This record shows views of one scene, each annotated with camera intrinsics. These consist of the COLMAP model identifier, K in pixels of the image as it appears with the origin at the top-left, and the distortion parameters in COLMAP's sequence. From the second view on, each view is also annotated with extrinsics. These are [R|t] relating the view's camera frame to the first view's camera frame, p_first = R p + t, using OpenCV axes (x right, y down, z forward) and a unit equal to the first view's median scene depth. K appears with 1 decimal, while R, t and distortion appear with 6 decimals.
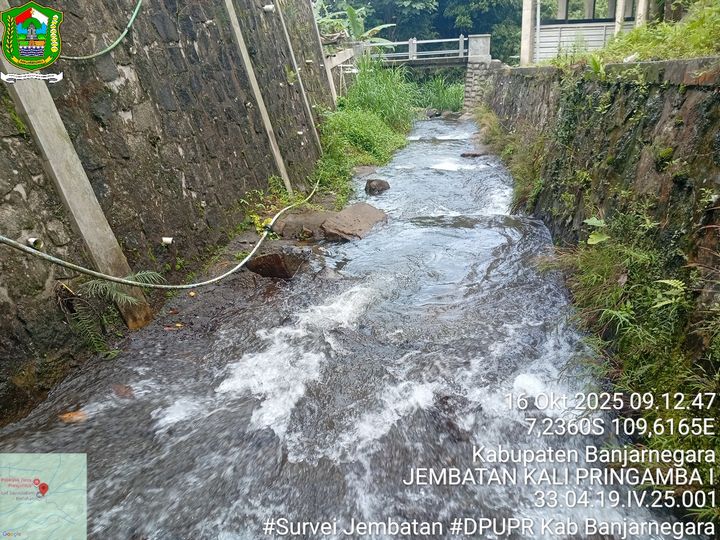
lens RADIAL K [[553.7, 0, 360.0], [0, 553.7, 270.0], [0, 0, 1]] dist [0.100942, -0.174805]
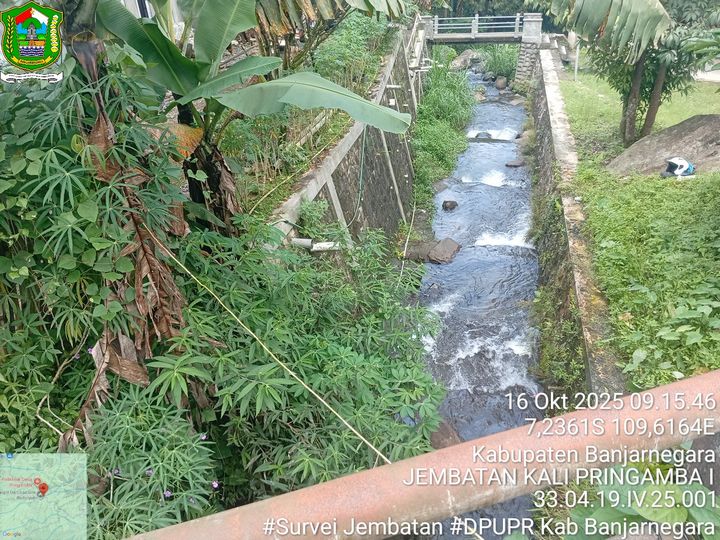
lens RADIAL K [[553.7, 0, 360.0], [0, 553.7, 270.0], [0, 0, 1]] dist [0.100942, -0.174805]
pose [[0.996629, 0.035669, -0.073877, -0.100942], [-0.022028, 0.983814, 0.177833, -0.235432], [0.079024, -0.175606, 0.981284, -0.649796]]
